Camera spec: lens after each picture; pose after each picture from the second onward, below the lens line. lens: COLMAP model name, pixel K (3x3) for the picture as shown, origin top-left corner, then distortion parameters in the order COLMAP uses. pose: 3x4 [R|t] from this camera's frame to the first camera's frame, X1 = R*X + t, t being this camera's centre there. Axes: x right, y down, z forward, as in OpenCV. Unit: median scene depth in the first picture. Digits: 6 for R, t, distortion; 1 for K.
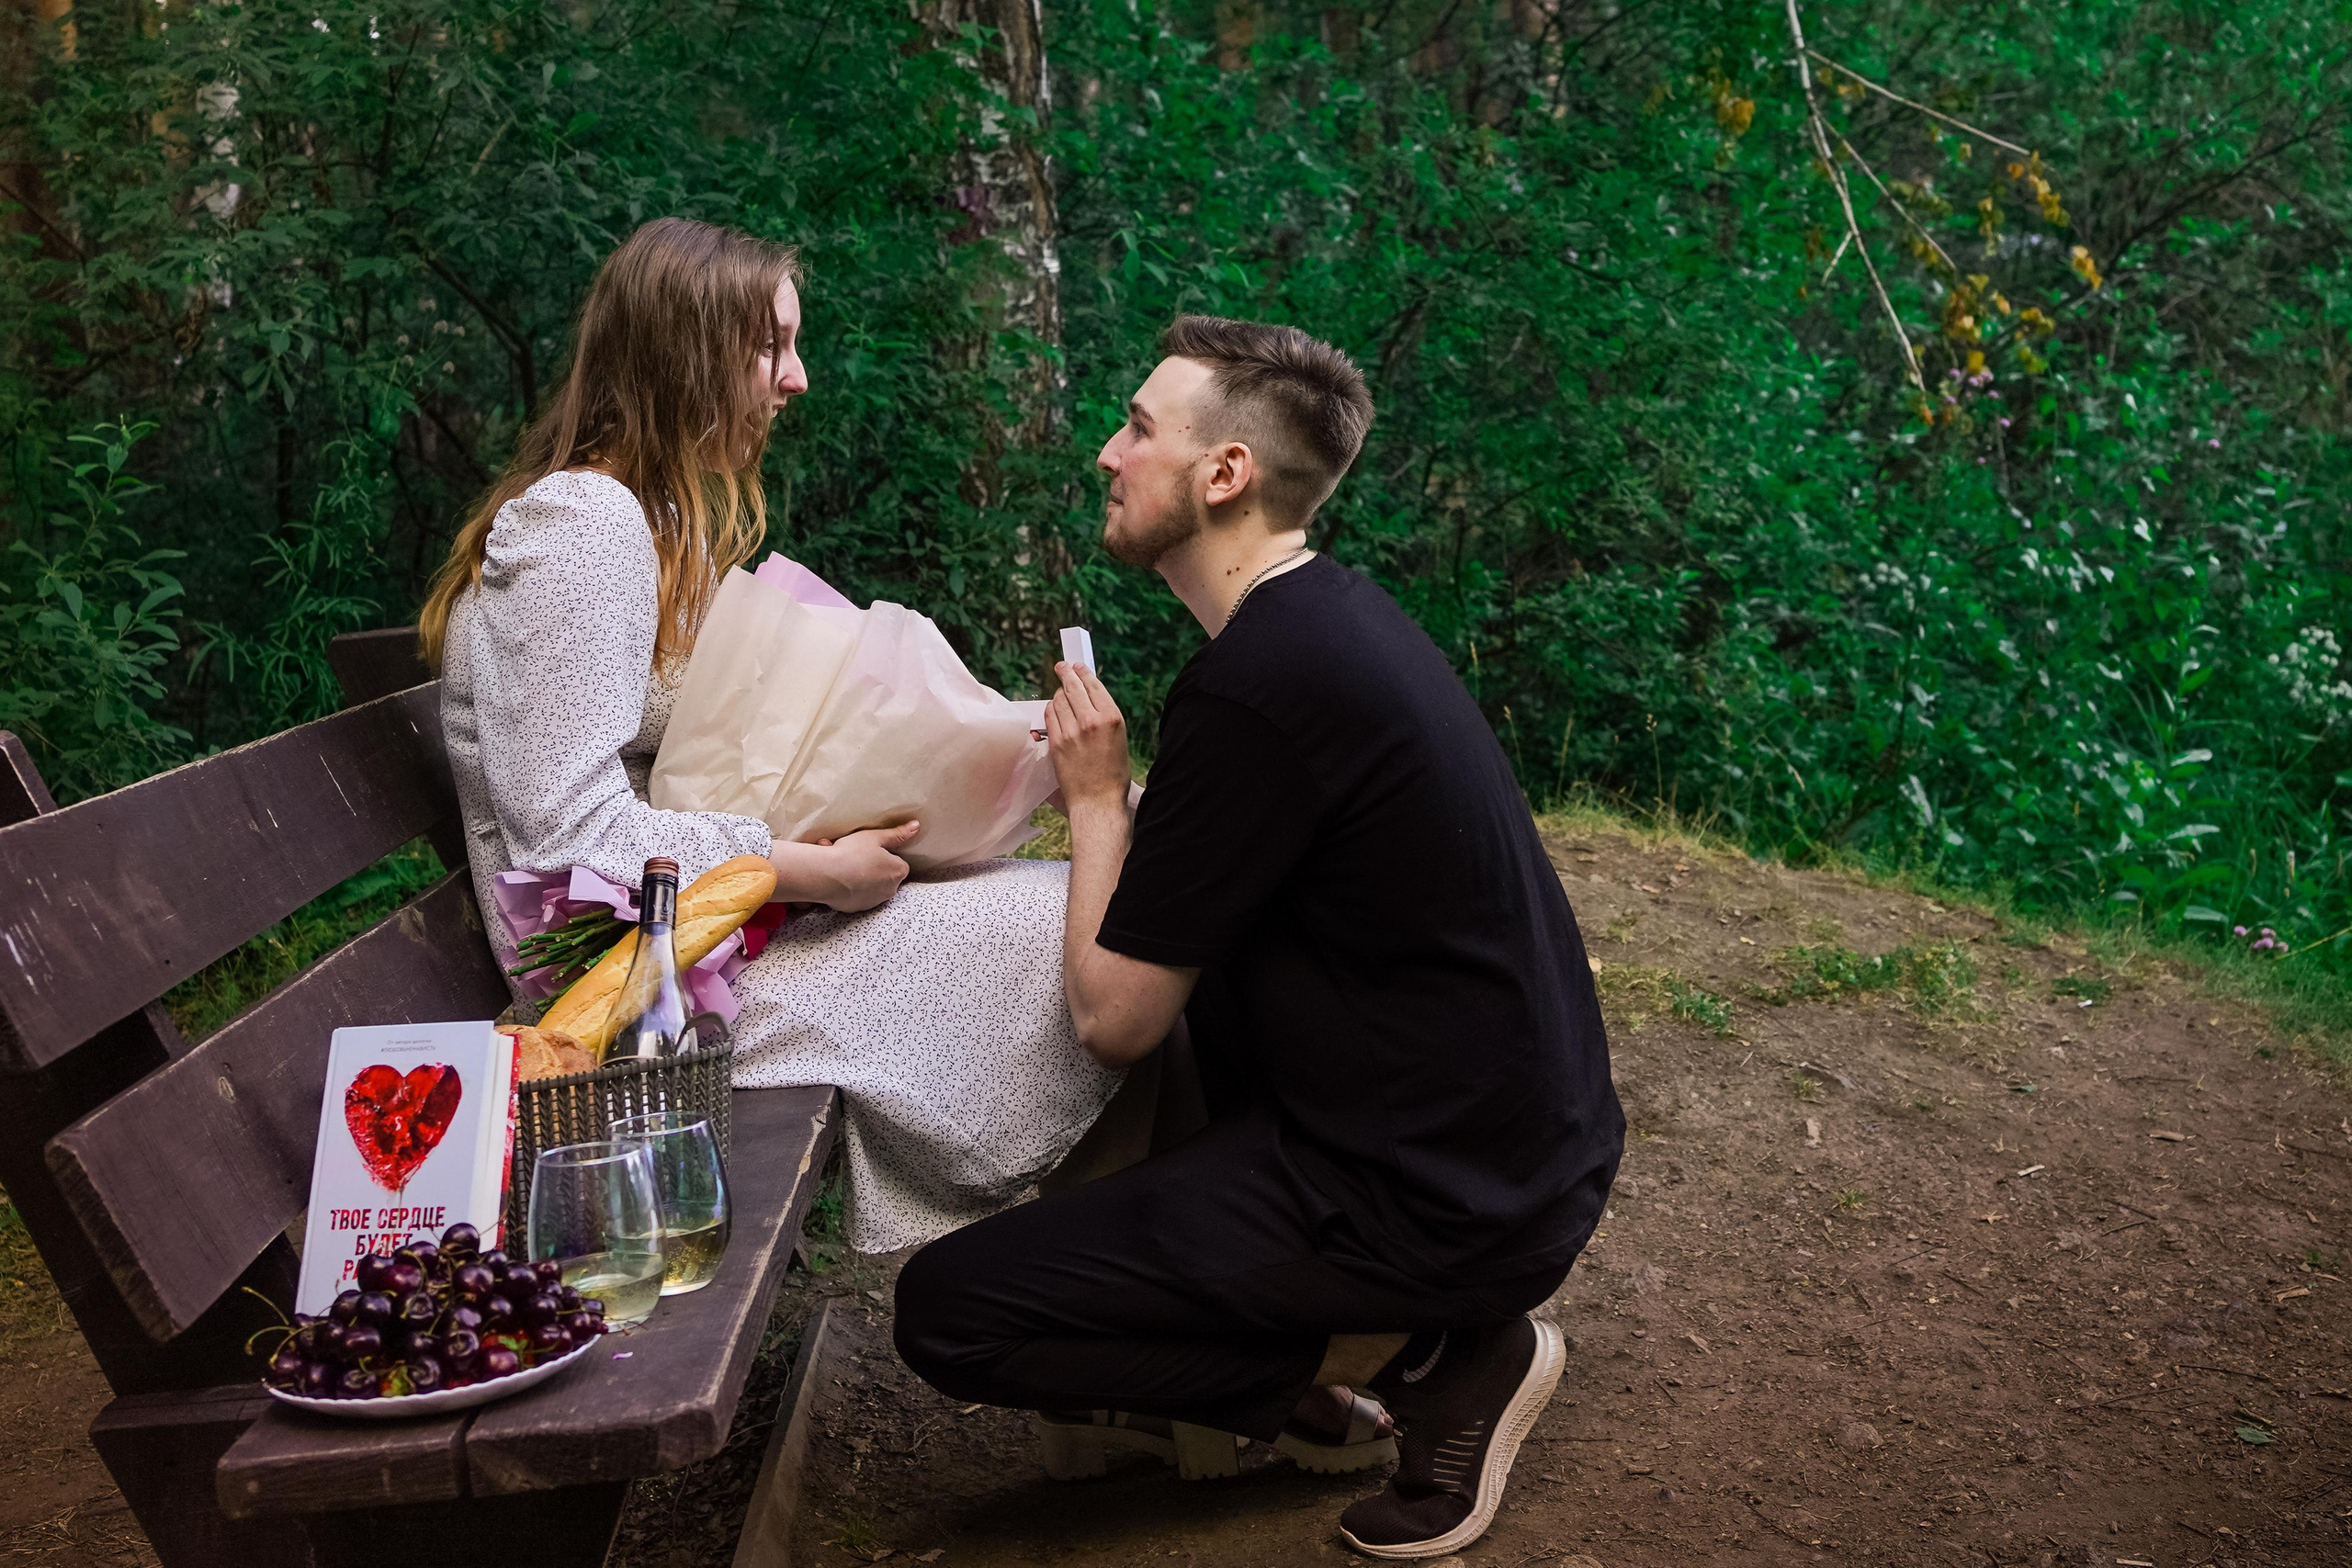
lens RADIAL K [[3146.1, 0, 1178.9], [0, 3146.1, 627.2], [0, 0, 1]] dist [0.028770, -0.122782]
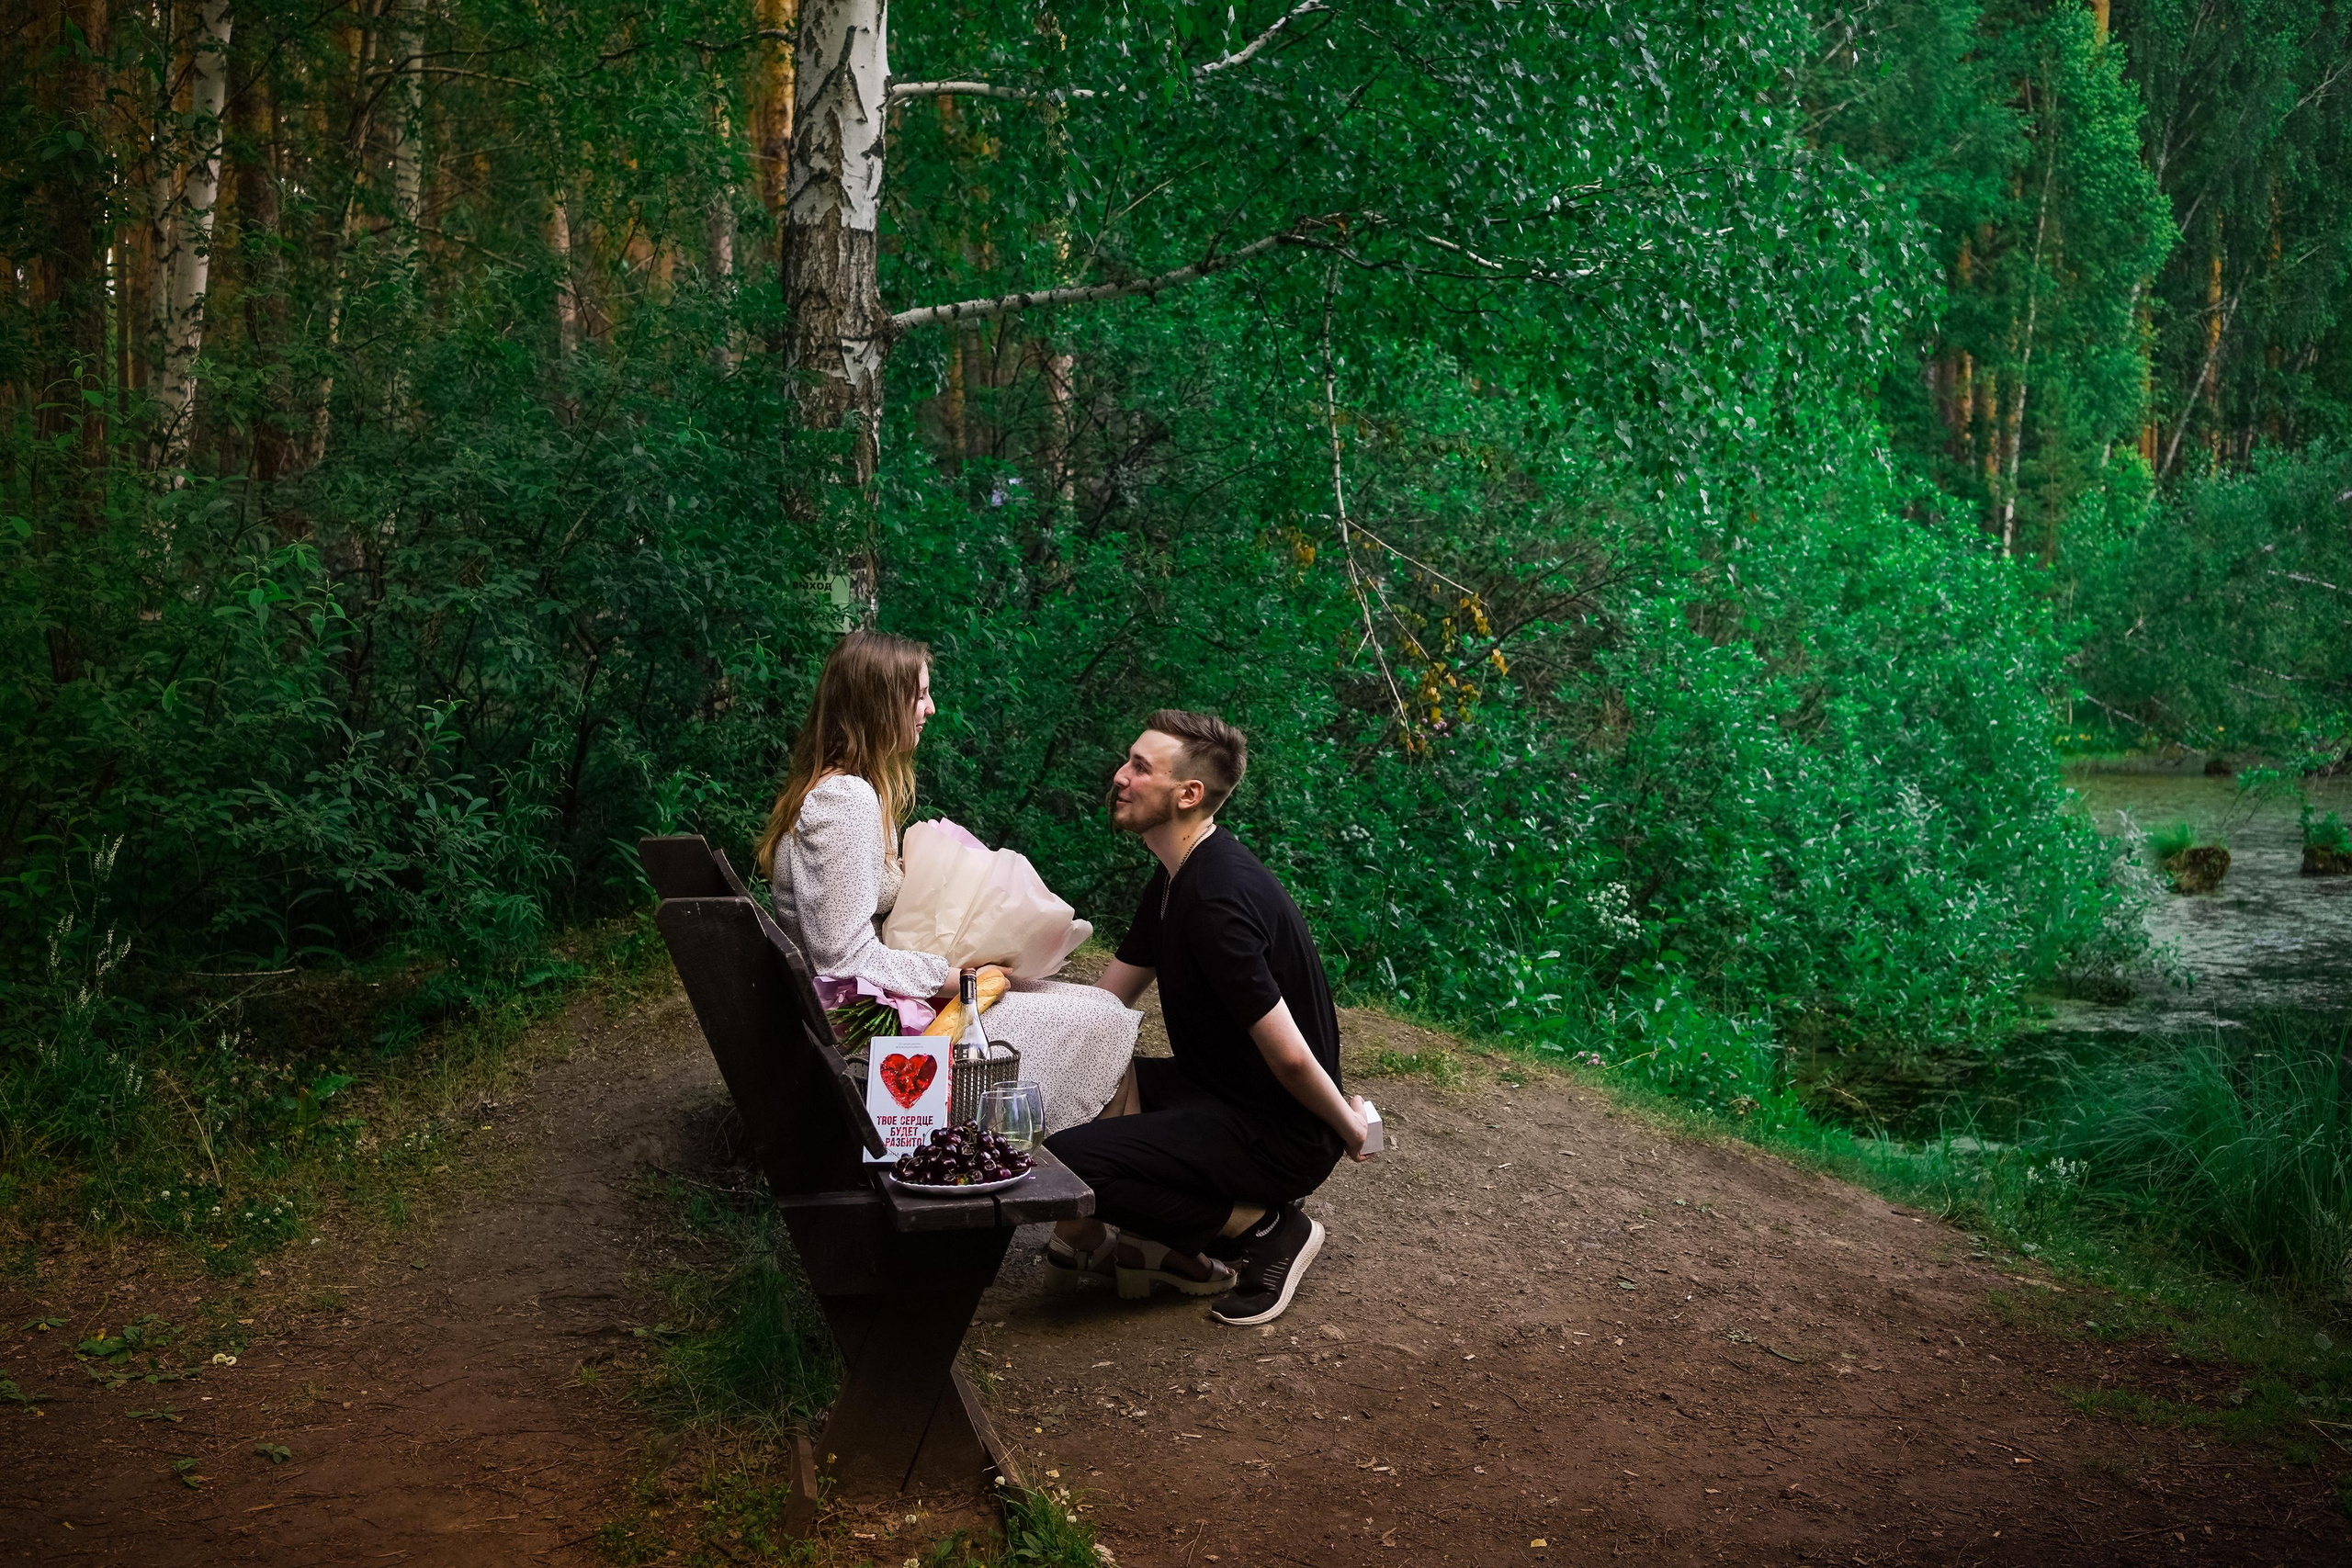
lens RADIAL K [[2411.0, 0, 1176.0], [0, 2411.0, 784.0], [0, 0, 1]] dist [0.074380, -0.228484]
pose [[0.978646, 0.064185, 0.195275, -0.233490], [-0.060809, 0.997879, -0.023242, -0.014550], [-0.196353, 0.010871, 0.980473, -0.420689]]
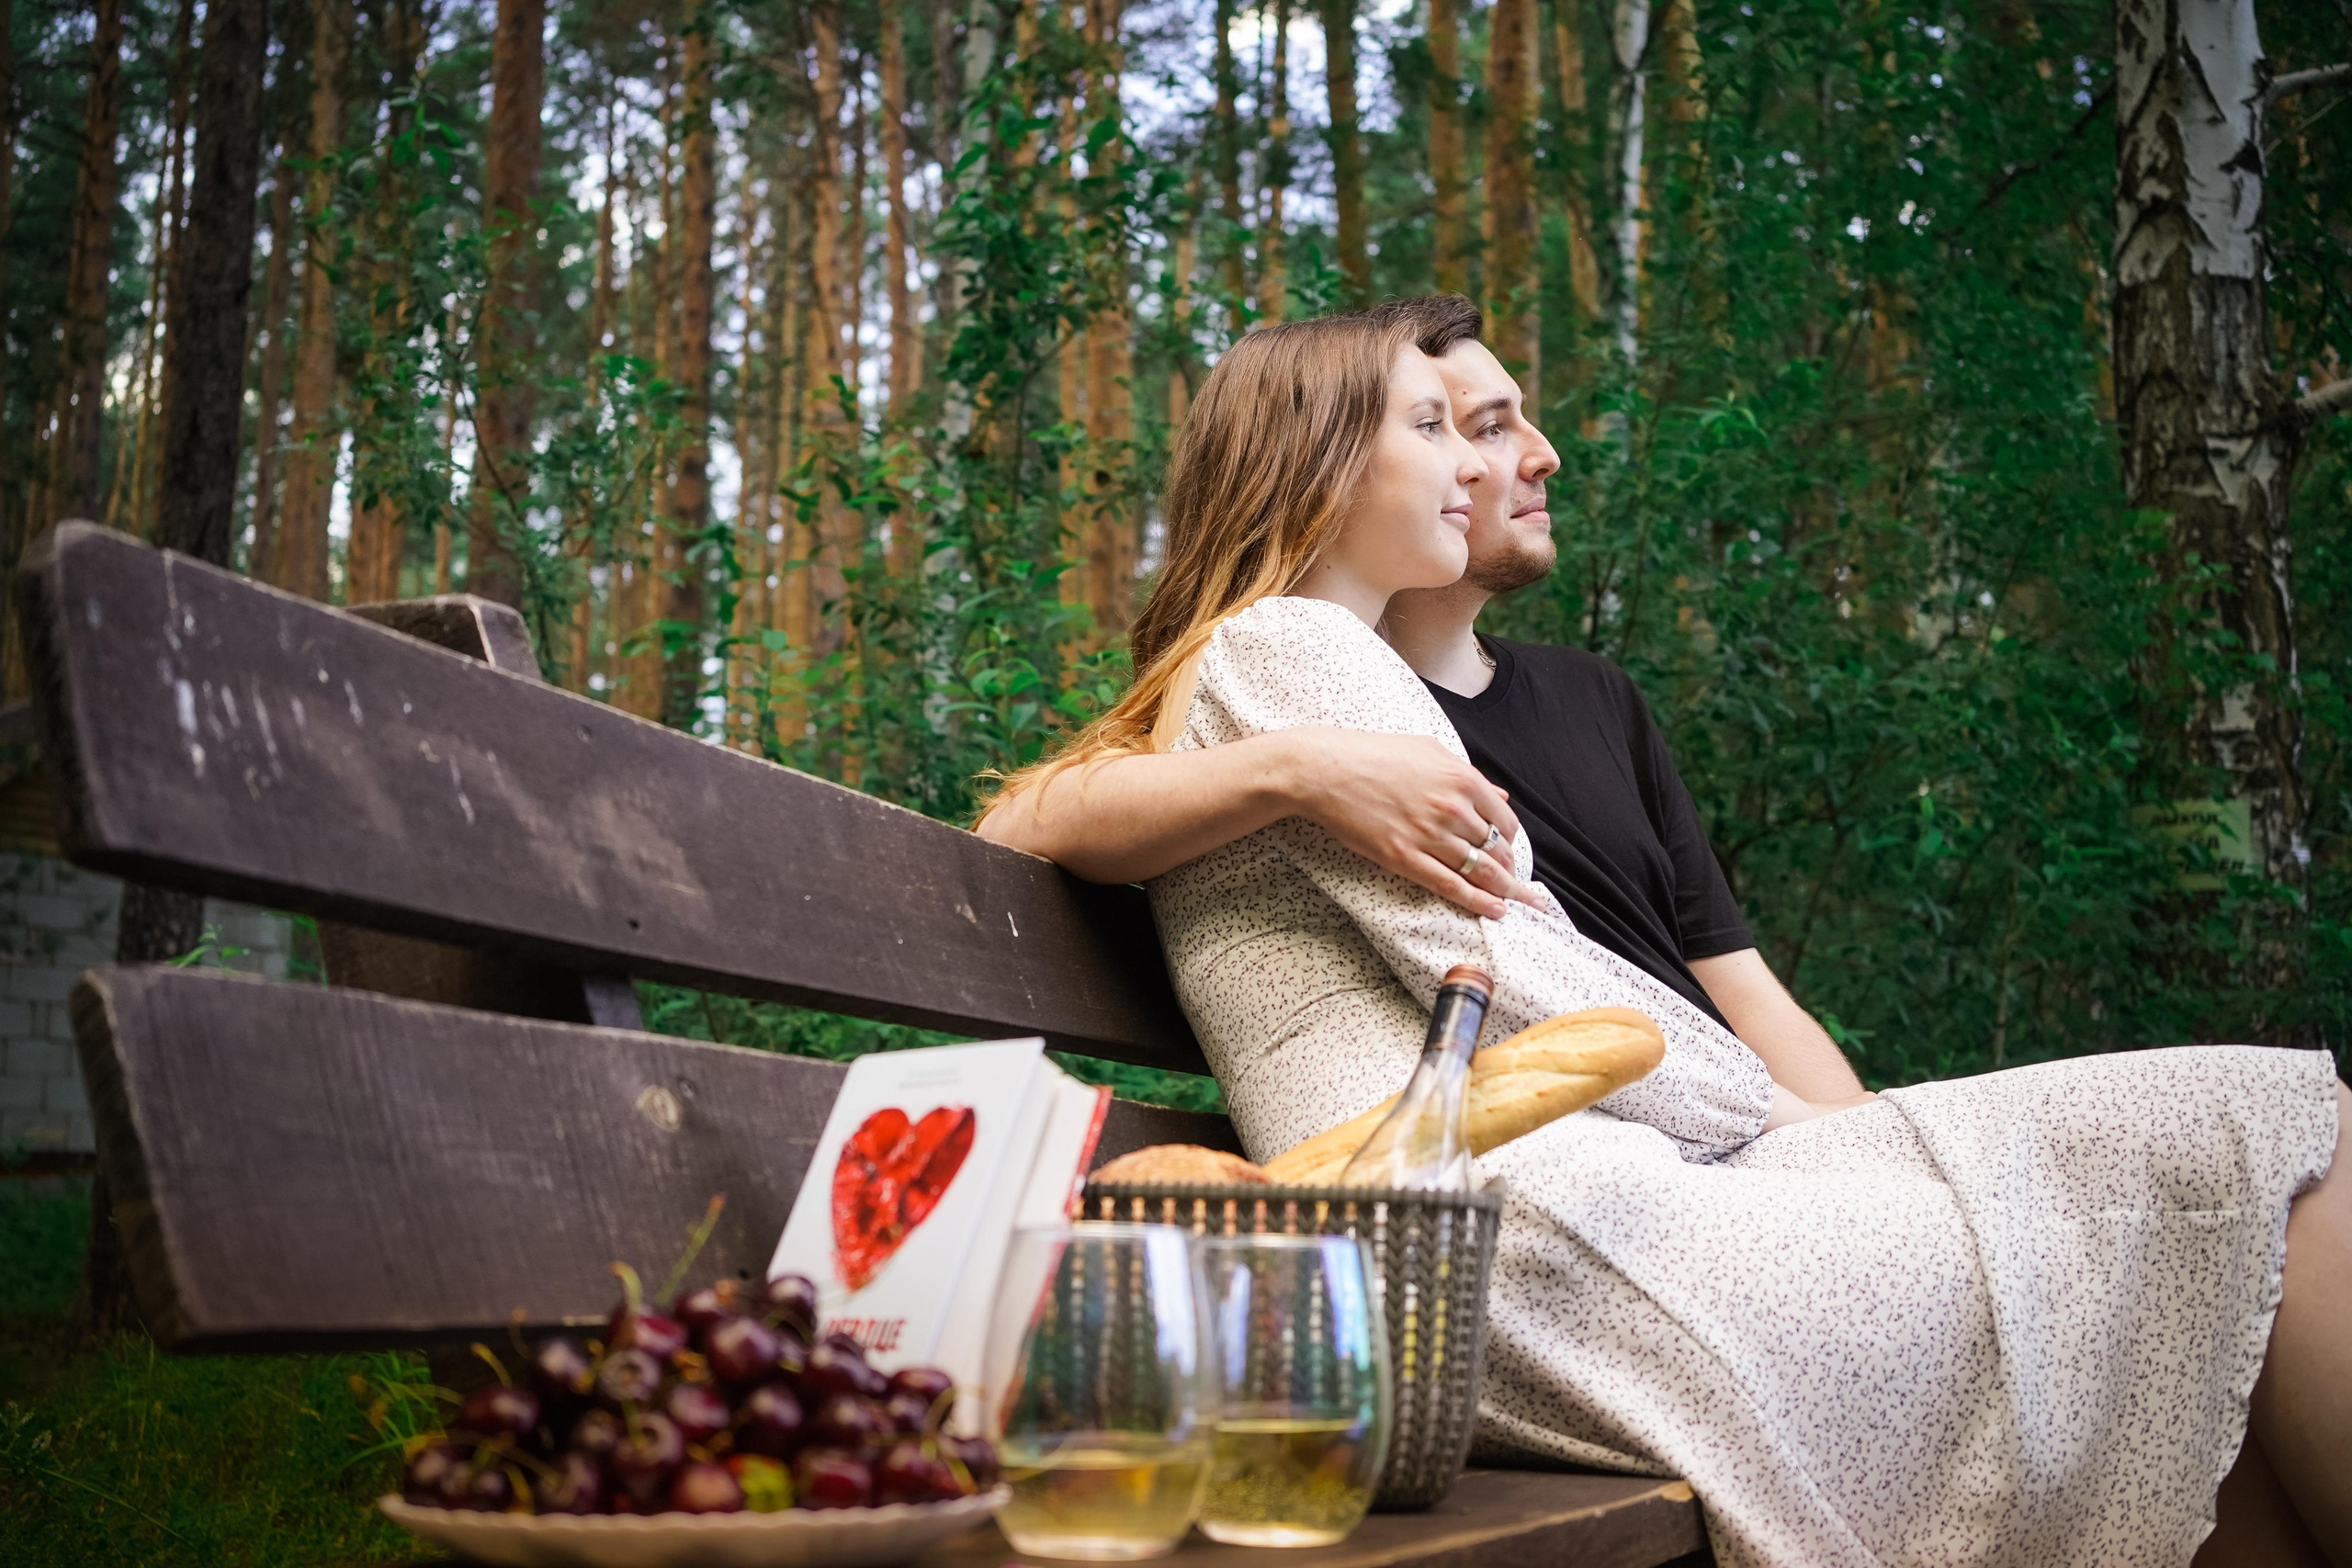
lens RADIAL K [[2411.0, 0, 1176.0], [0, 2411.0, 784.0], [0, 0, 1]] dist [0.074380, -0.228484]
pose [[0.879946, -0.005538, -0.475041, 0.019991], [-0.100817, 0.974980, -0.198116, 0.095430], [0.464252, 0.222224, 0.857372, 0.335732]]
